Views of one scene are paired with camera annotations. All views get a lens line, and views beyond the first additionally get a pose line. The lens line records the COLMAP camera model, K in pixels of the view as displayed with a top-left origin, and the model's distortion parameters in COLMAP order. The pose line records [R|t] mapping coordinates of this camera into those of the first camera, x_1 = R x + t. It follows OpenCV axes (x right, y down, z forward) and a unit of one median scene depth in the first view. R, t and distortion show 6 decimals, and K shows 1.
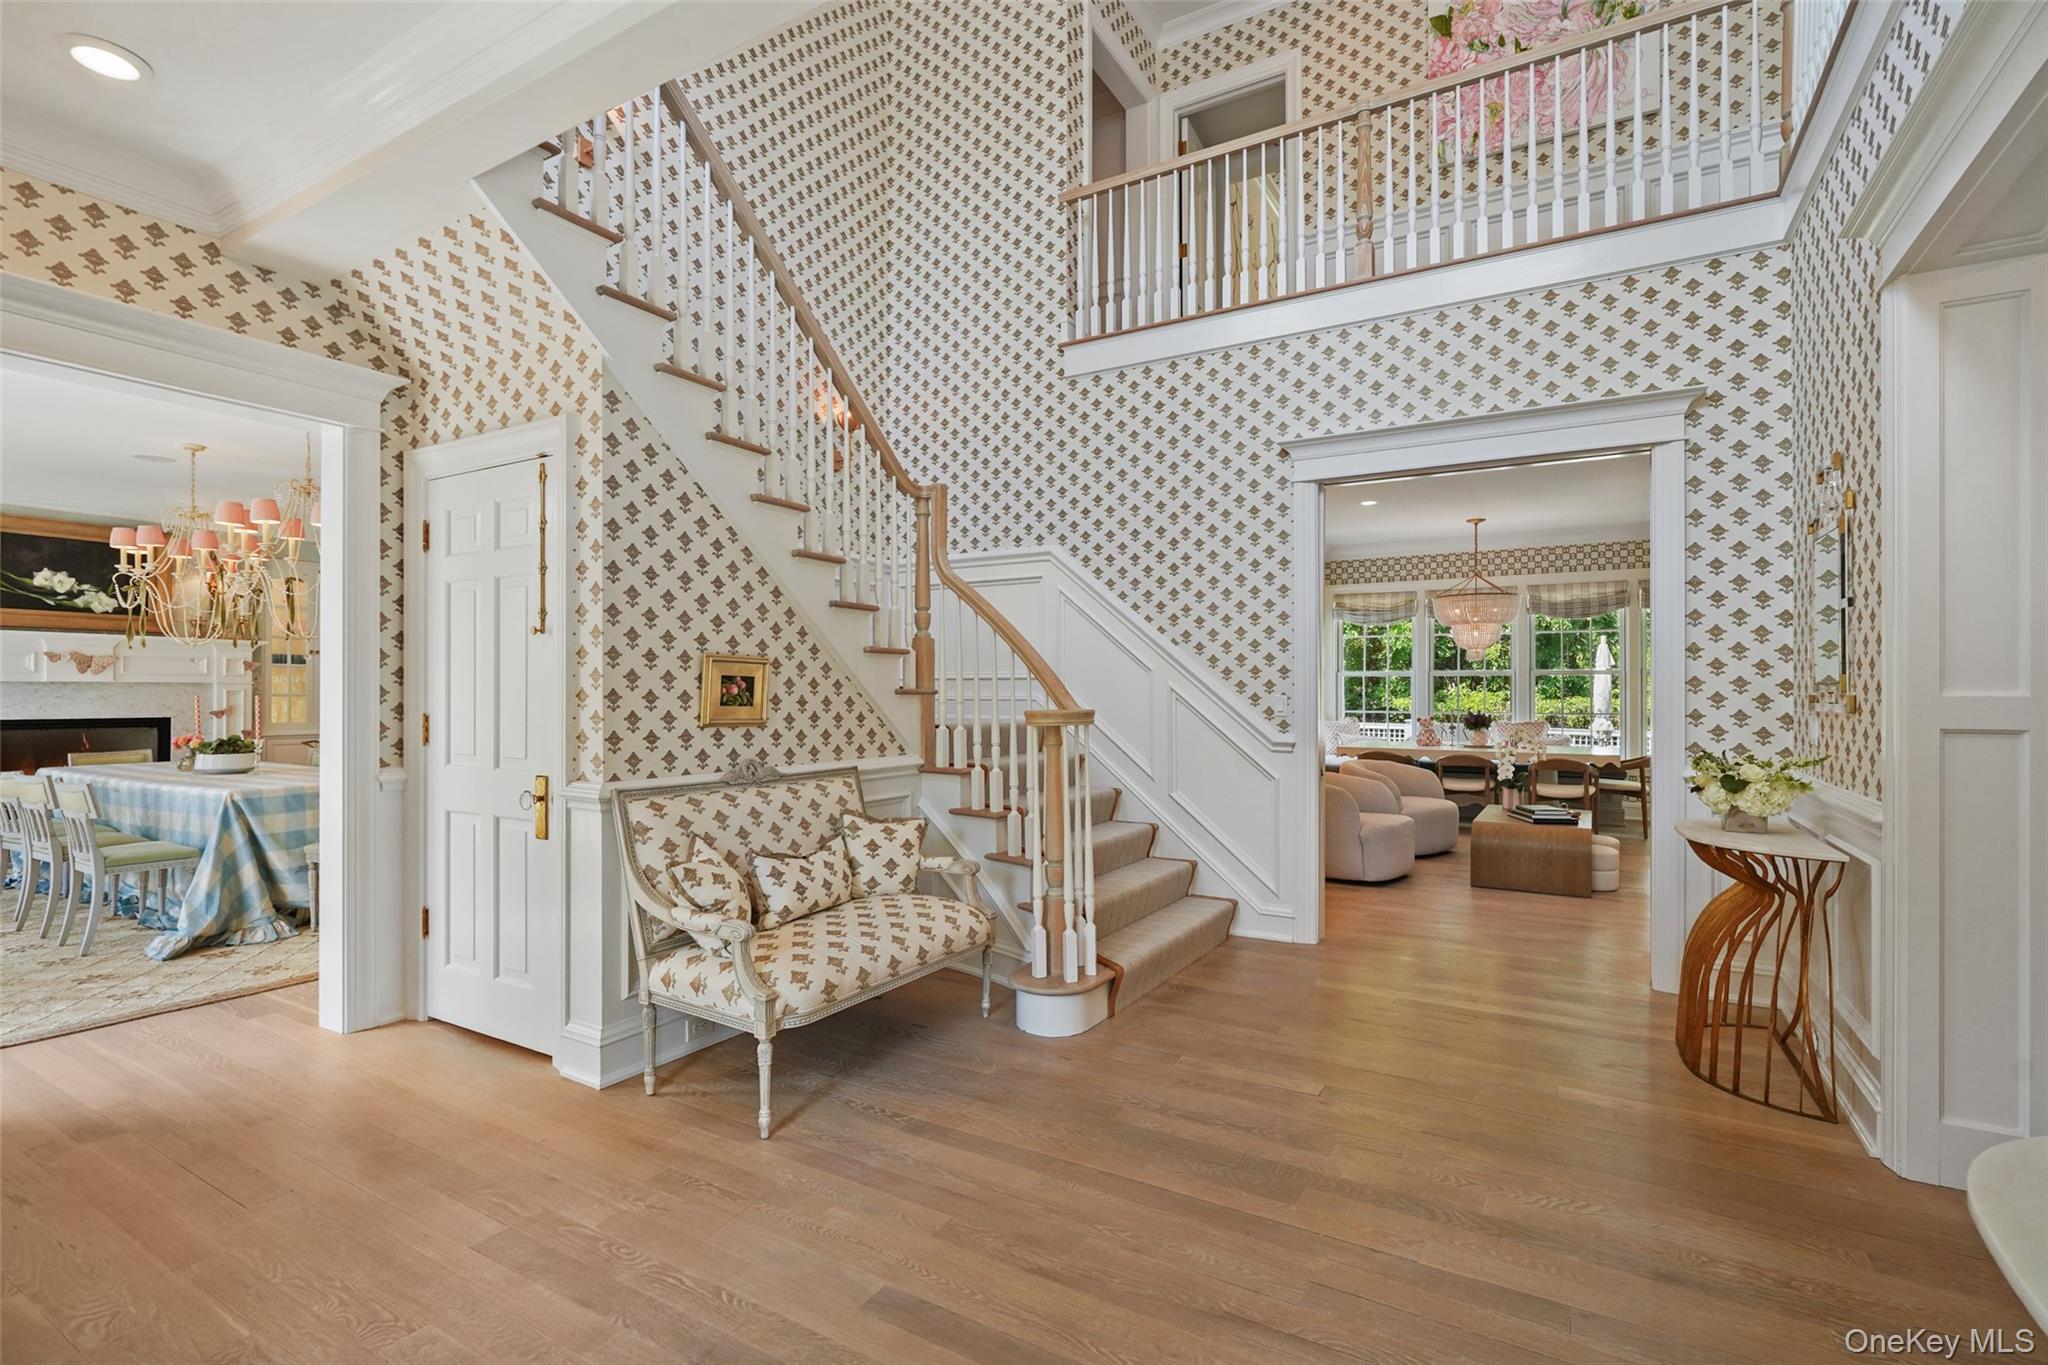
lens RADIAL K [[939.5, 0, 1027.0], [0, 939.5, 691.4], [0, 0, 1]] dist [-0.002603, 0.000016]
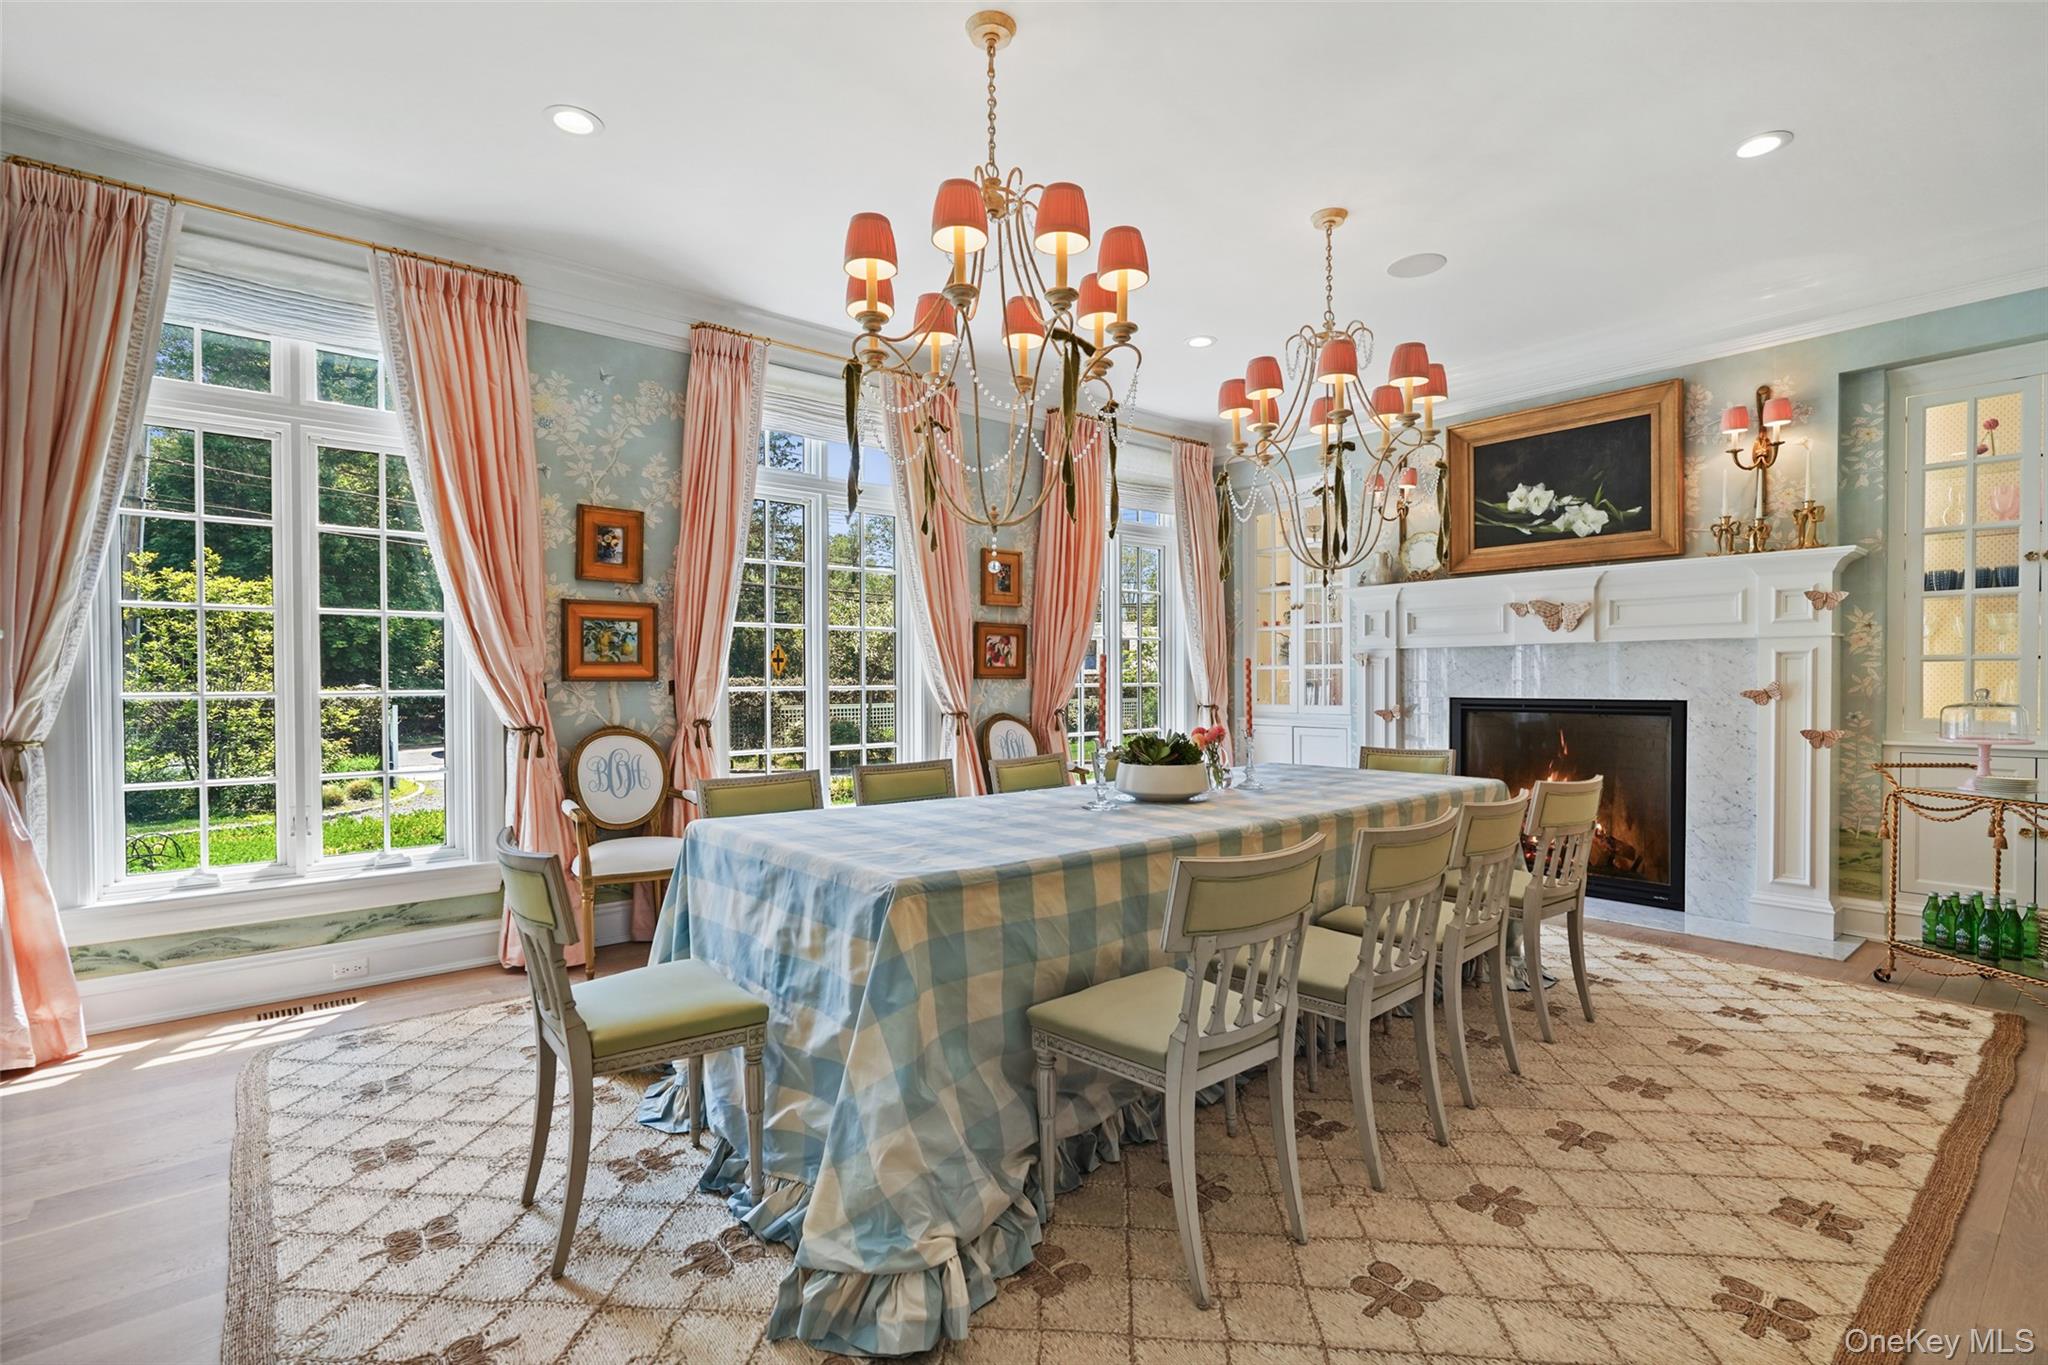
lens RADIAL K [[939.5, 0, 1024.4], [0, 939.5, 686.4], [0, 0, 1]] dist [-0.002603, 0.000016]
pose [[-0.343871, 0.004262, -0.939007, -0.249212], [0.004705, 0.999985, 0.002816, 0.016228], [0.939005, -0.003449, -0.343886, 0.863290]]
